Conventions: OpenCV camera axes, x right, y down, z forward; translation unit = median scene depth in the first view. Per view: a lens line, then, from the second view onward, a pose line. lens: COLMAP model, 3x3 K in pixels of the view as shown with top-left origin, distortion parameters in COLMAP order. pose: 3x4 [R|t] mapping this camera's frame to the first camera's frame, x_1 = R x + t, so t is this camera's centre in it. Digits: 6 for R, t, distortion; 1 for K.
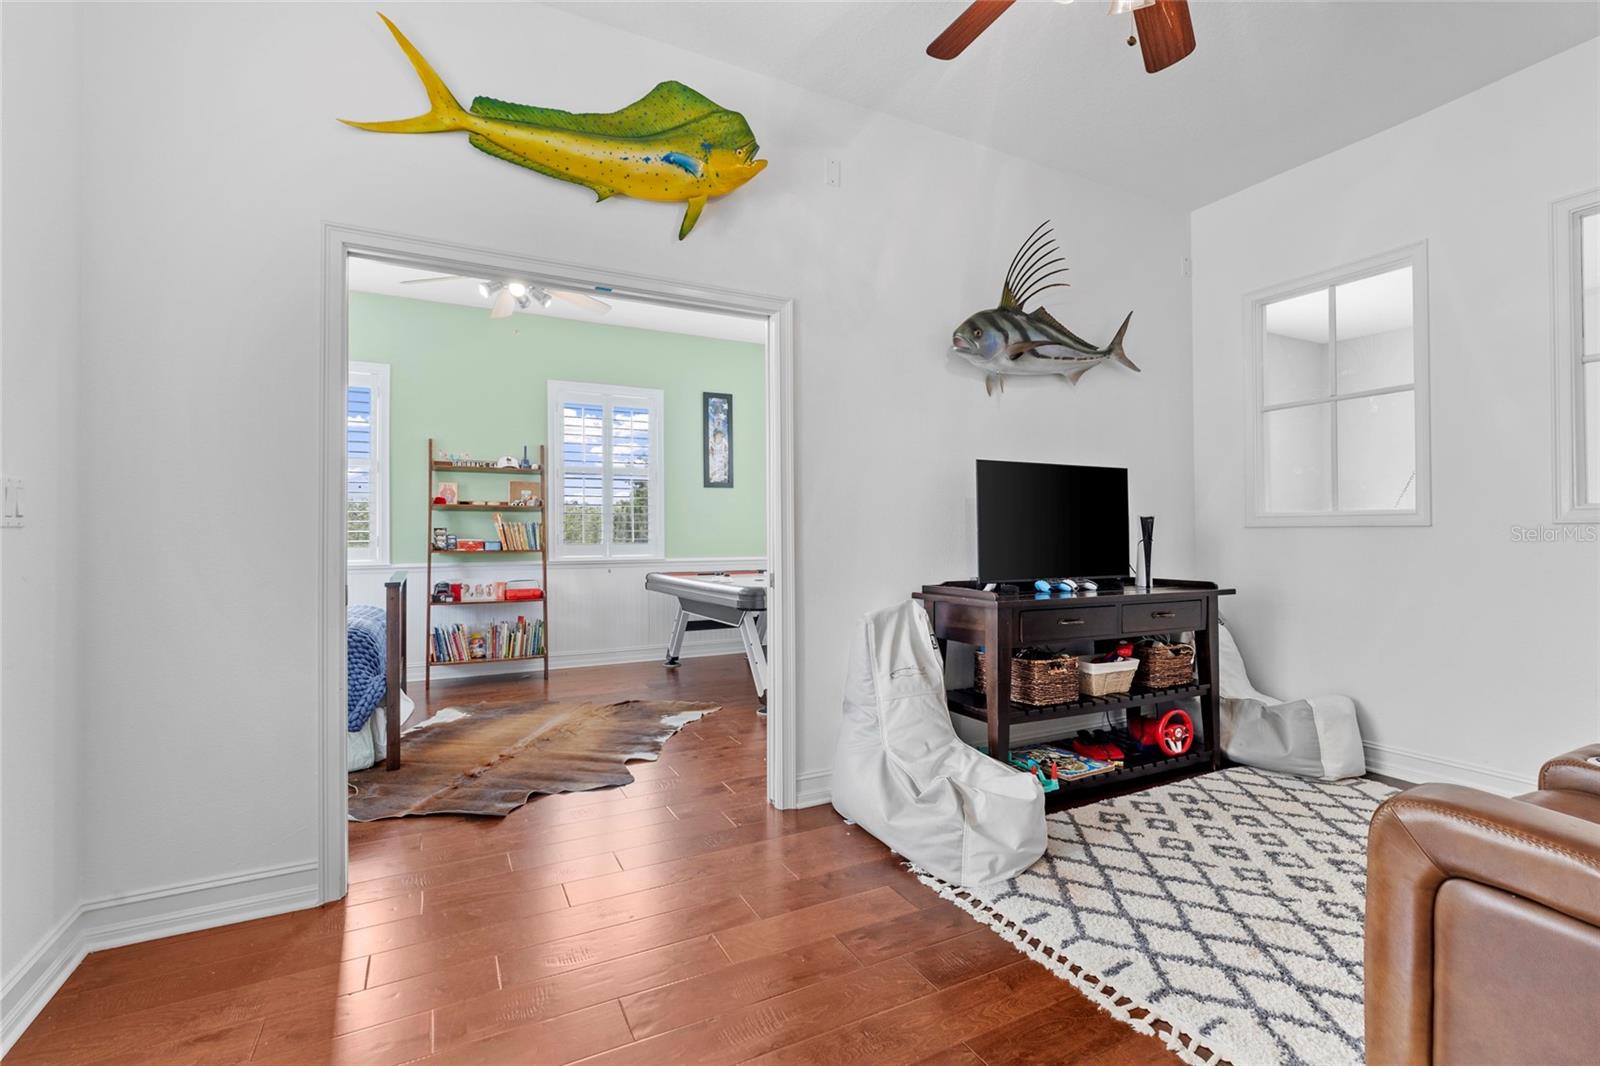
lens RADIAL K [[721.9, 0, 792.8], [0, 721.9, 530.8], [0, 0, 1]] dist [-0.000704, -0.000178]
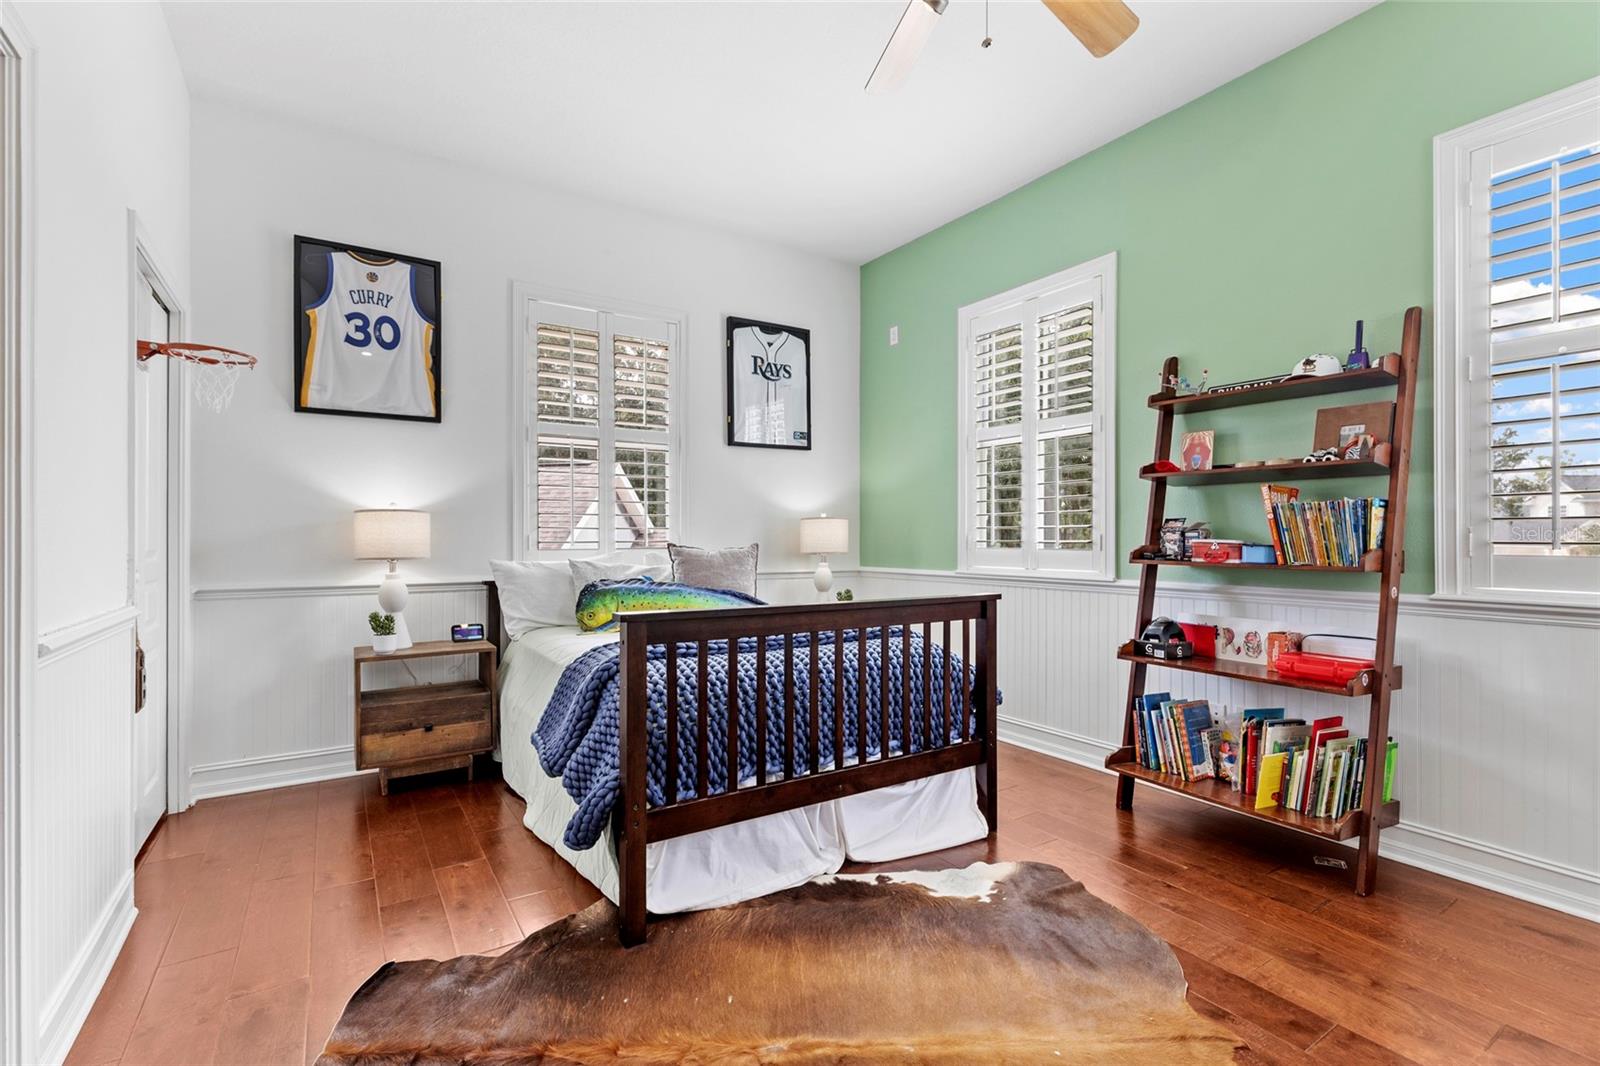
lens RADIAL K [[721.9, 0, 792.8], [0, 721.9, 530.8], [0, 0, 1]] dist [-0.000704, -0.000178]
pose [[0.092166, -0.000123, -0.995744, 0.022909], [0.006920, 0.999976, 0.000518, 0.003222], [0.995720, -0.006939, 0.092165, 0.648475]]
